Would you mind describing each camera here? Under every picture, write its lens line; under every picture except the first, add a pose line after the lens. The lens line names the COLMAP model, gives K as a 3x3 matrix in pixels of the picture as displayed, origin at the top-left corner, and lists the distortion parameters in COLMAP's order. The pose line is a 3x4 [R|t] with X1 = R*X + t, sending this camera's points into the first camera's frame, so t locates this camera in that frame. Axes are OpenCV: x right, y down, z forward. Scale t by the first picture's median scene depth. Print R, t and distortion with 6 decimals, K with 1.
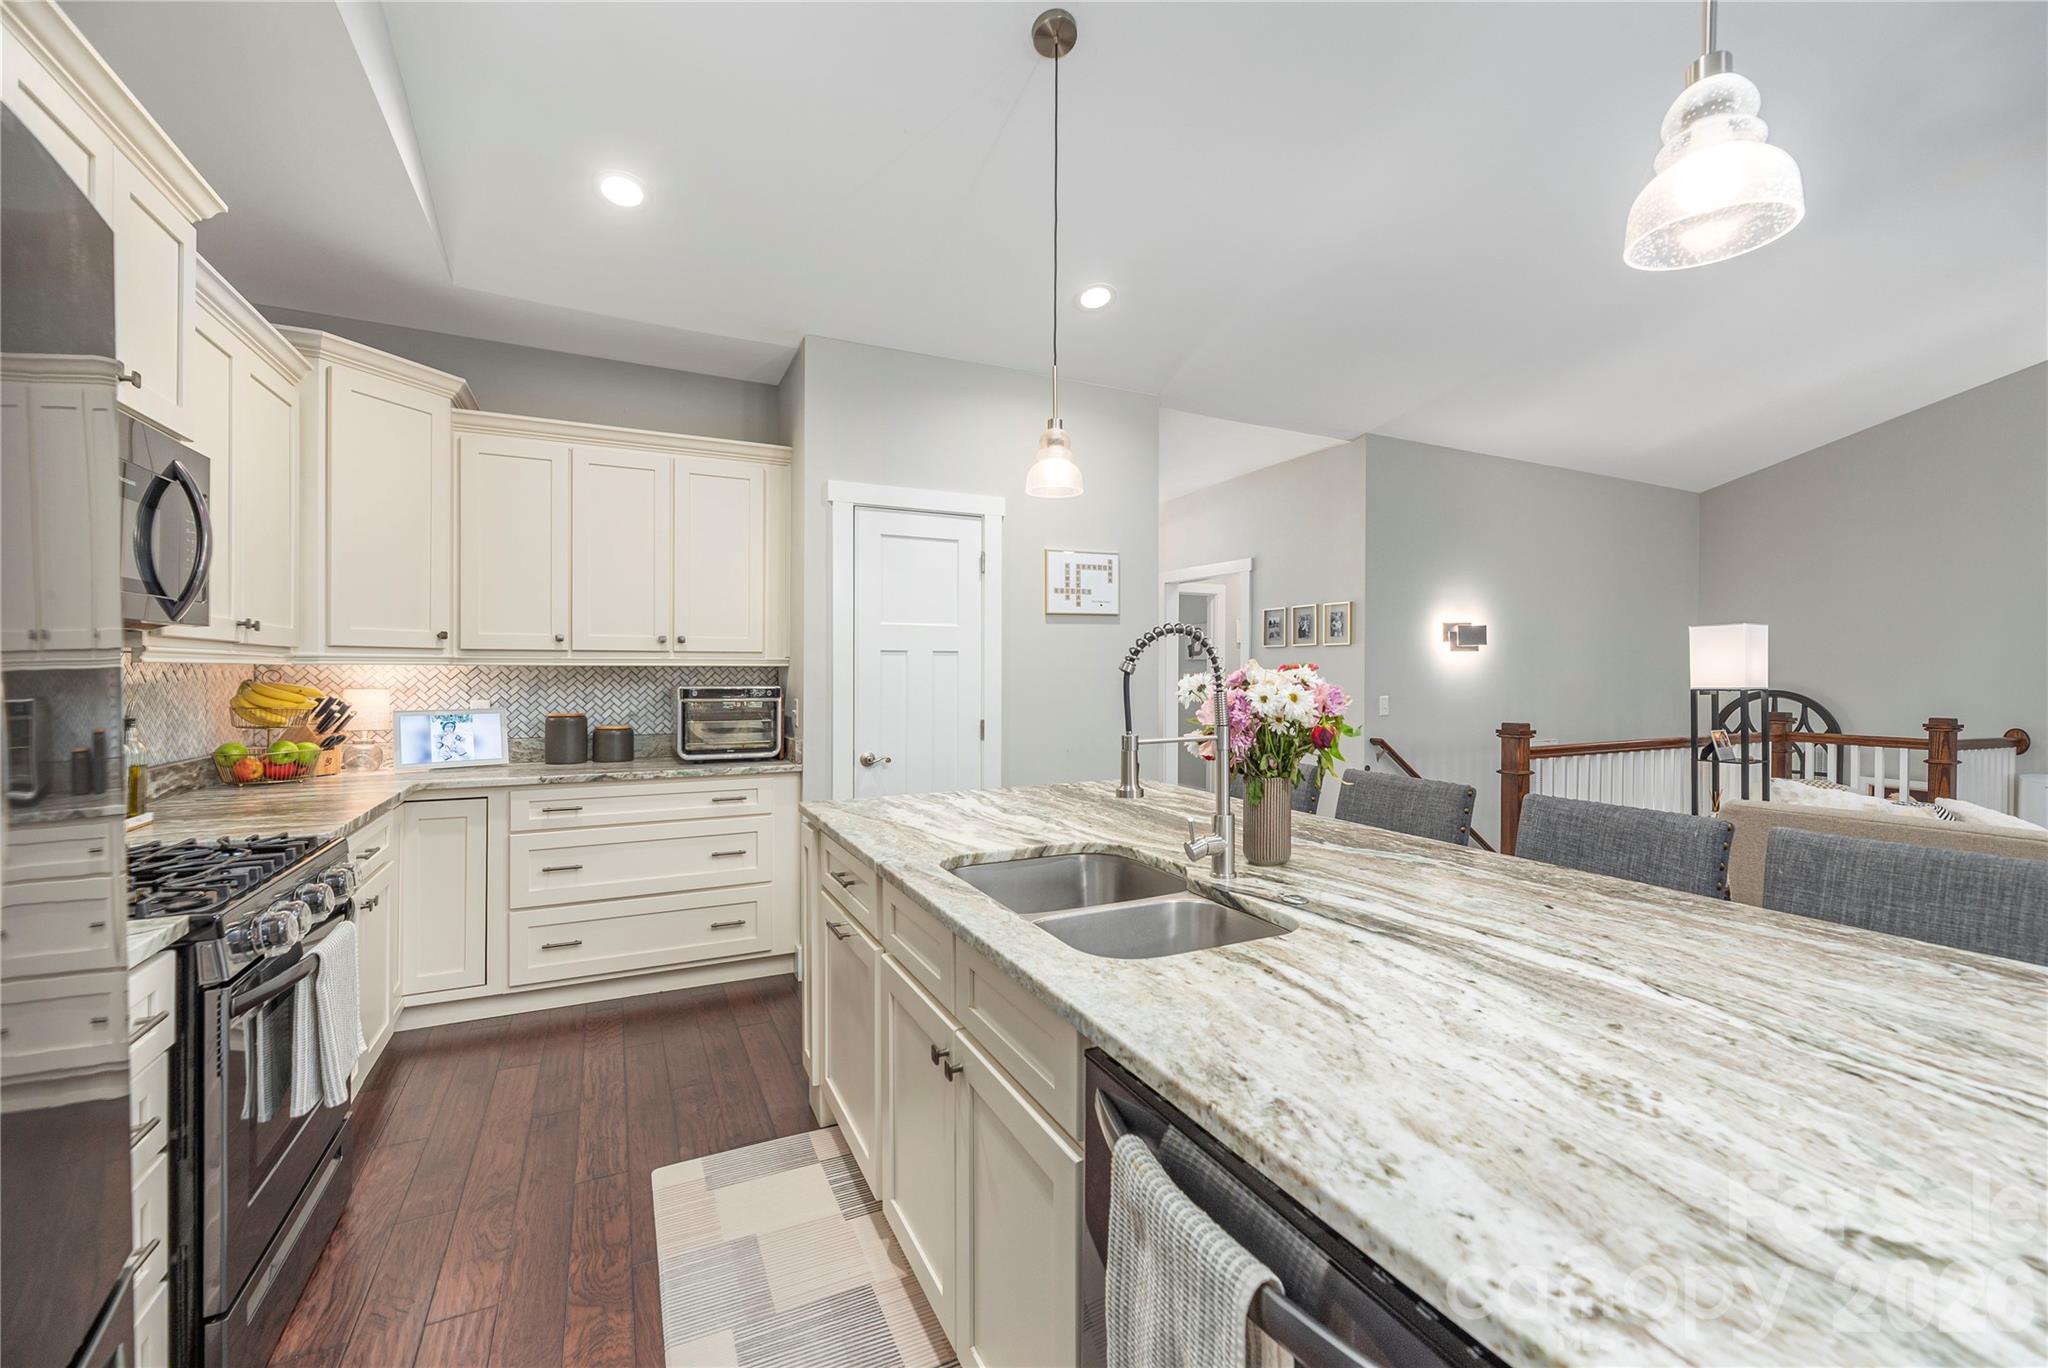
lens RADIAL K [[839.3, 0, 1021.5], [0, 839.3, 672.7], [0, 0, 1]] dist [-0.003097, 0.000730]
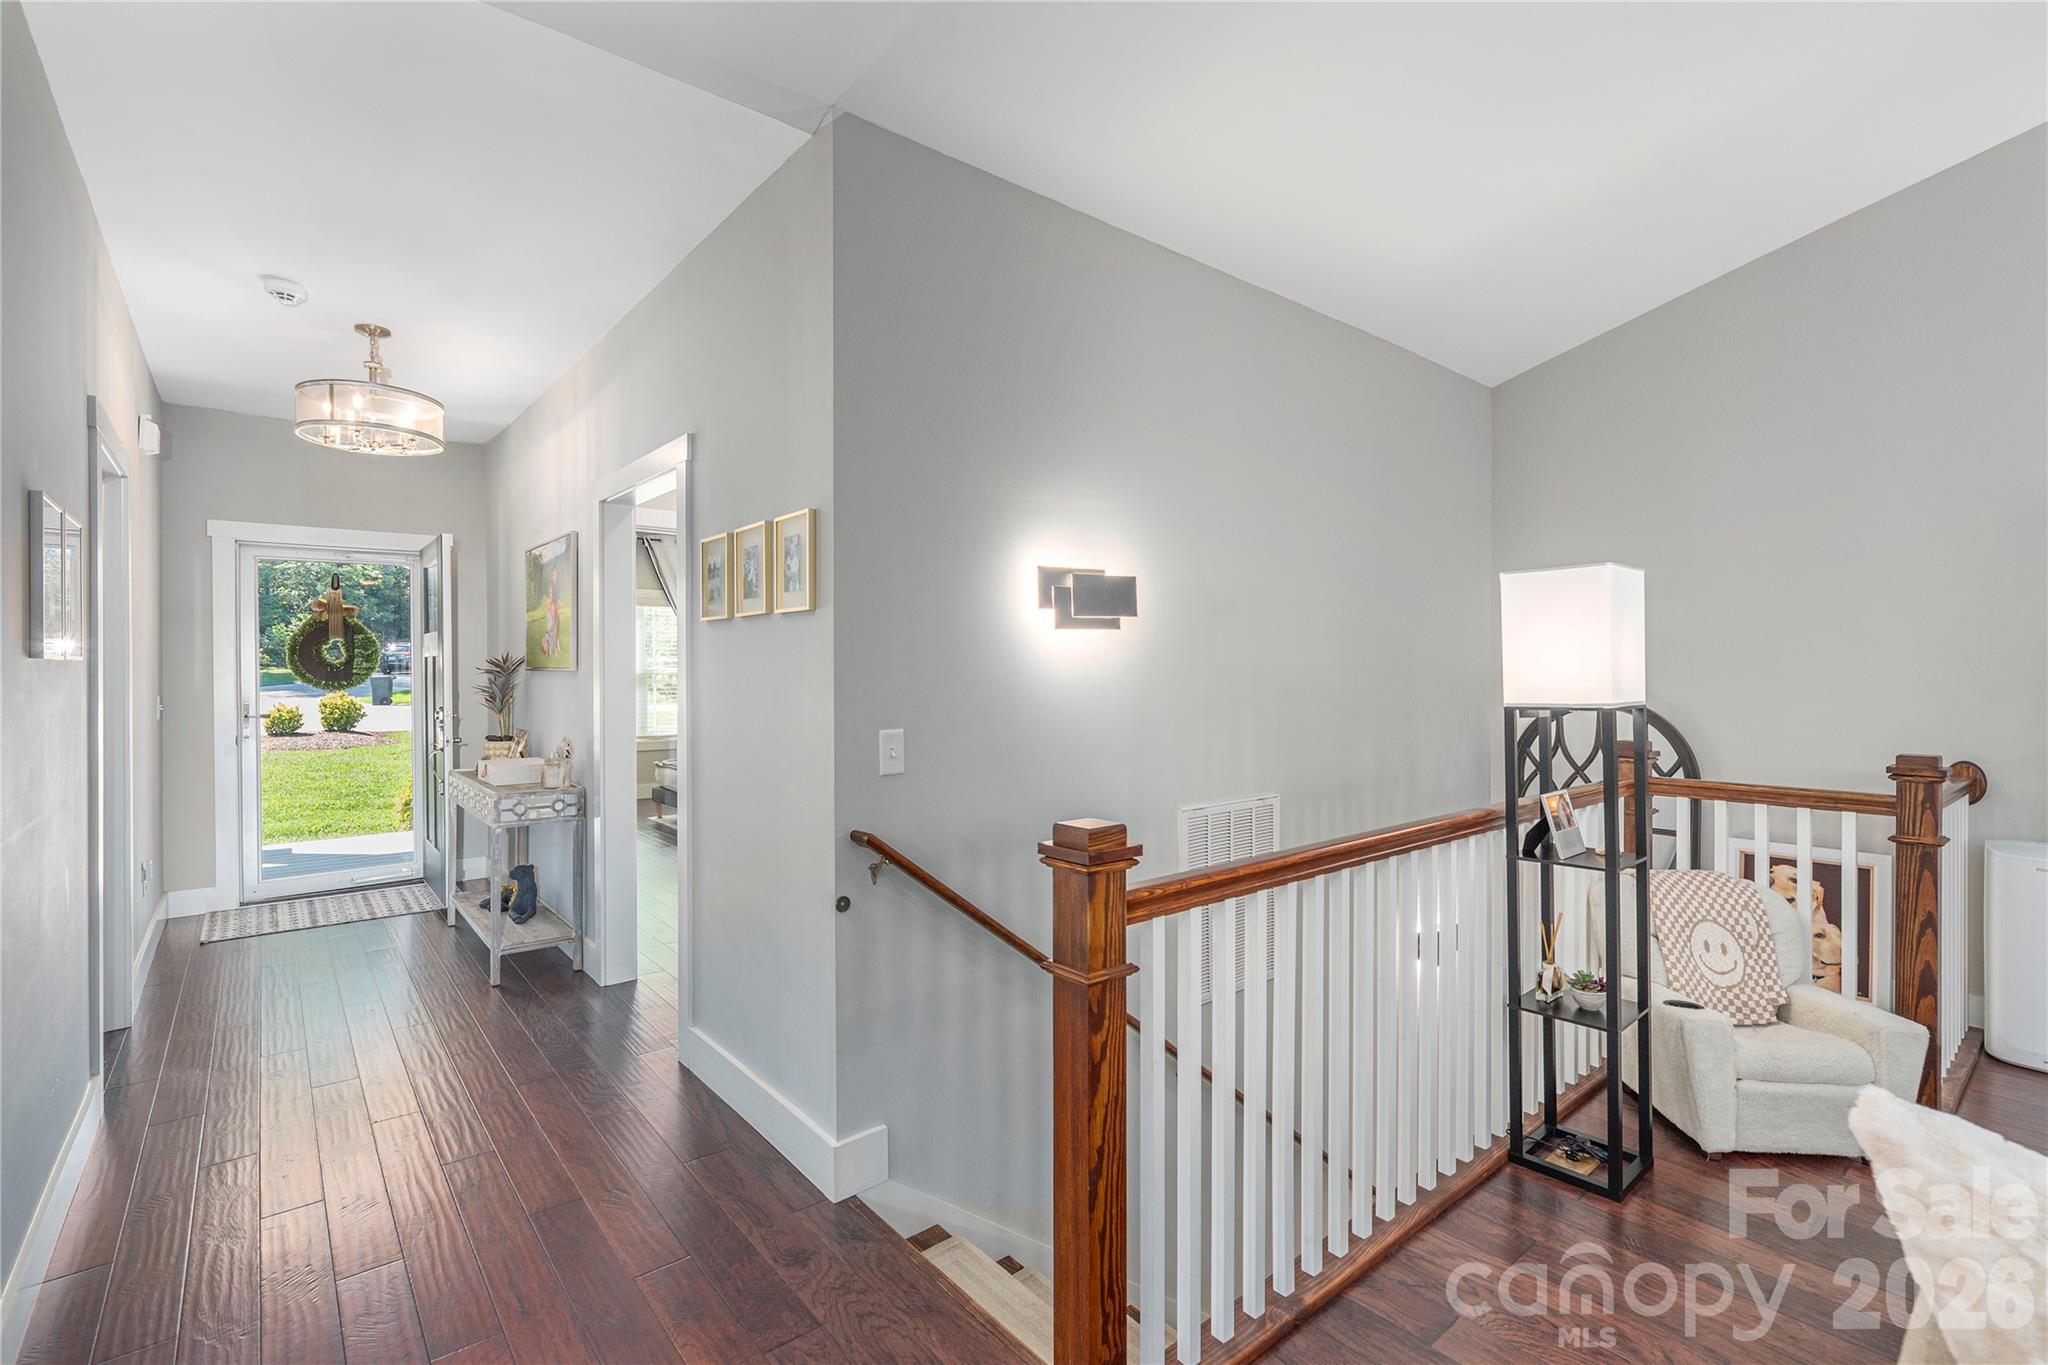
lens RADIAL K [[920.5, 0, 1010.4], [0, 920.5, 675.3], [0, 0, 1]] dist [-0.000011, 0.001307]
pose [[0.974541, -0.007687, 0.224077, 0.542853], [0.006524, 0.999961, 0.005930, -0.003581], [-0.224113, -0.004317, 0.974553, 0.733664]]
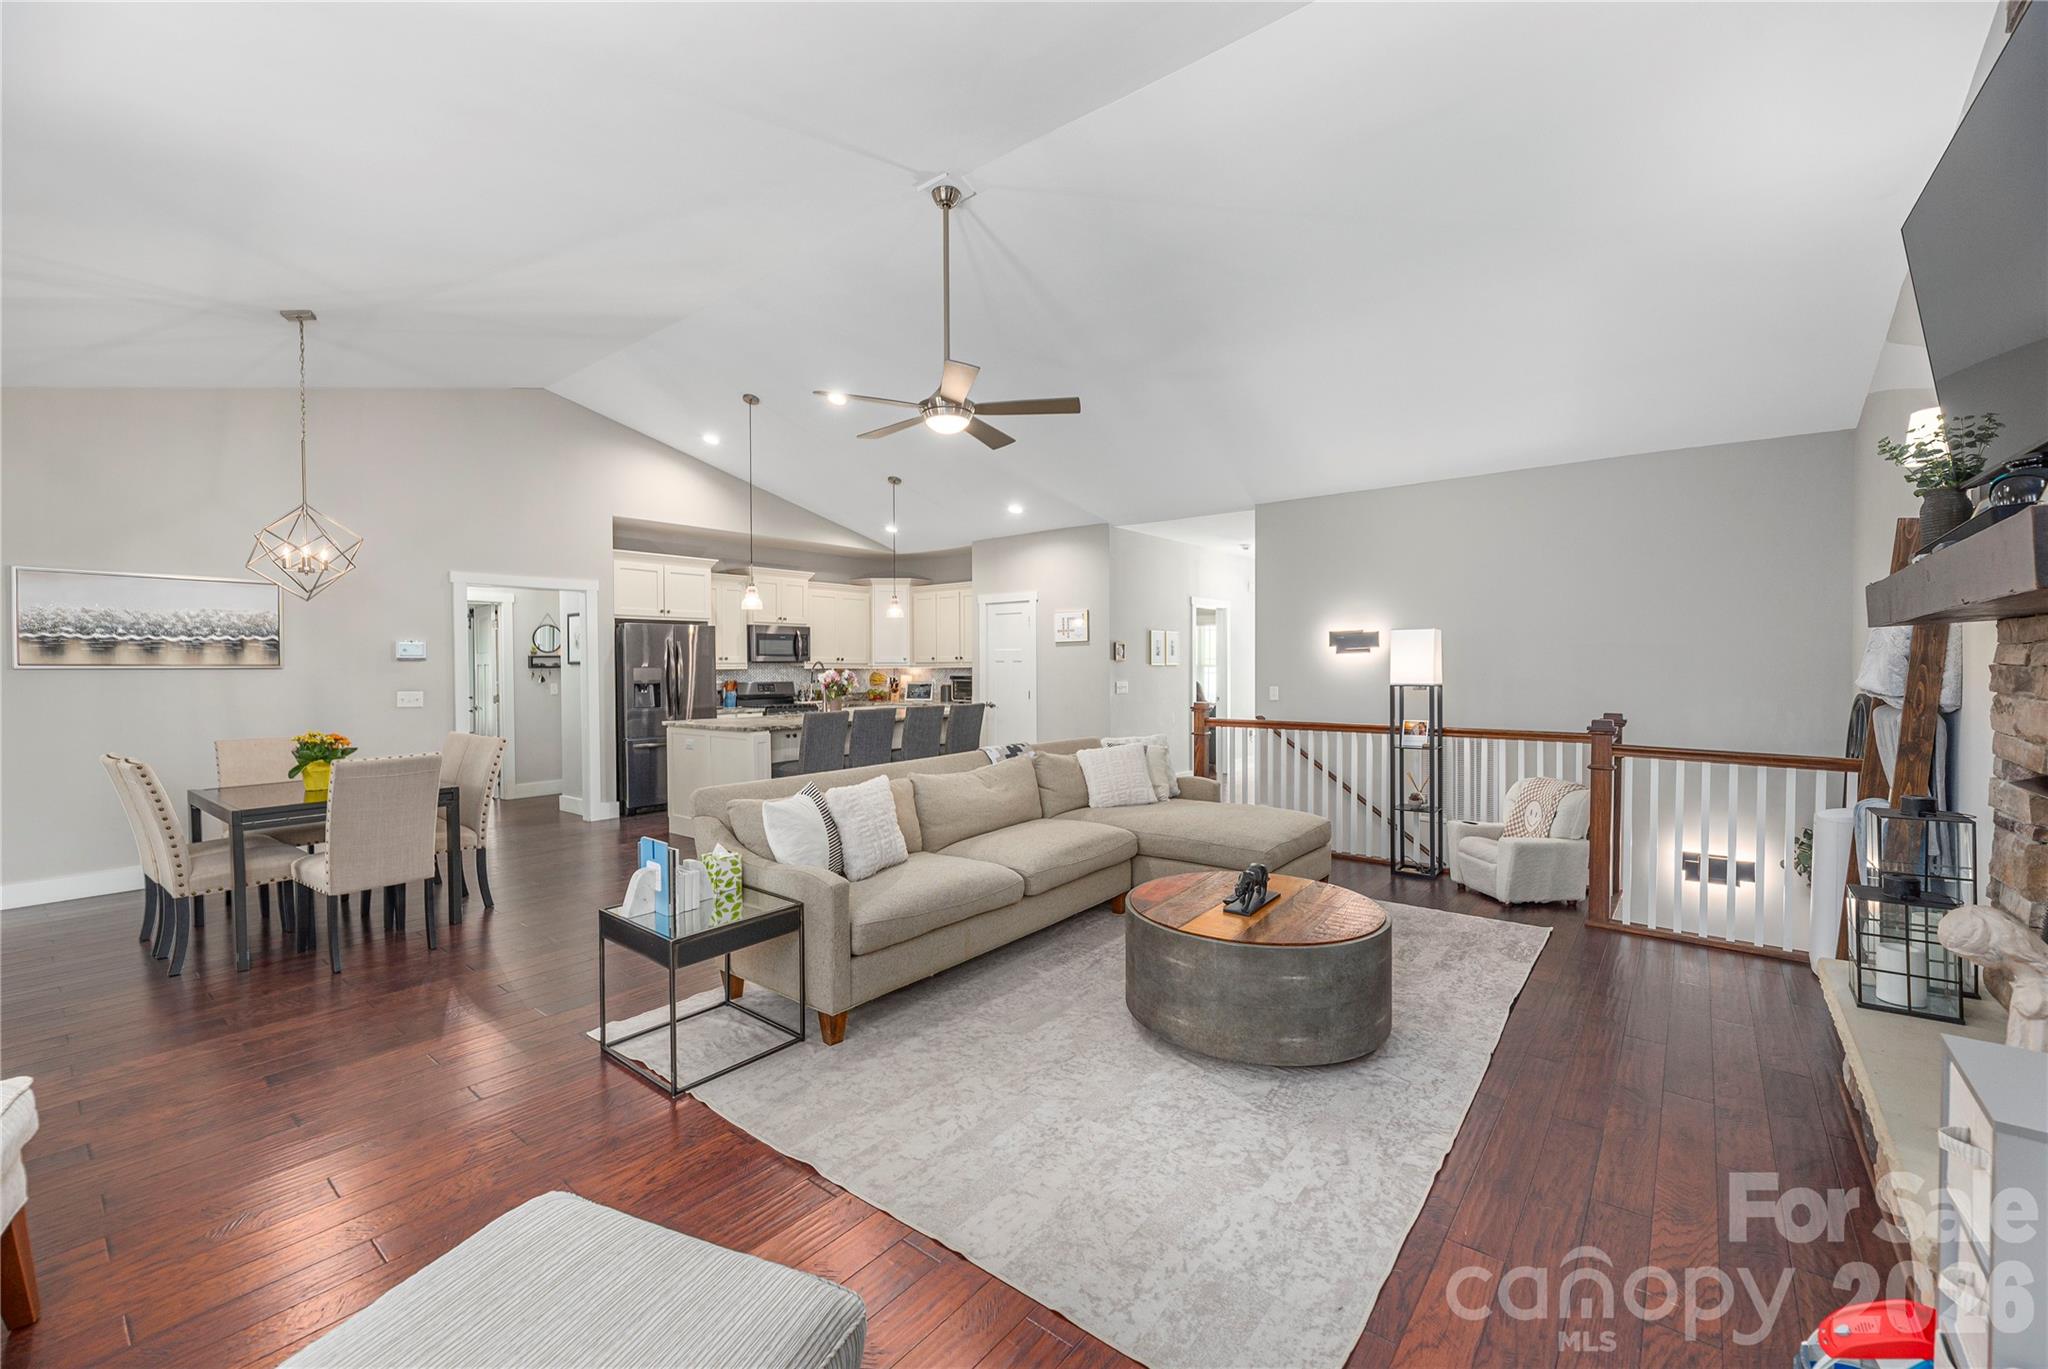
lens RADIAL K [[839.3, 0, 1027.8], [0, 839.3, 671.8], [0, 0, 1]] dist [-0.003097, 0.000730]
pose [[0.429495, 0.004035, -0.903060, 2.170909], [0.003049, 0.999978, 0.005918, -0.009754], [0.903064, -0.005295, 0.429474, 0.021017]]
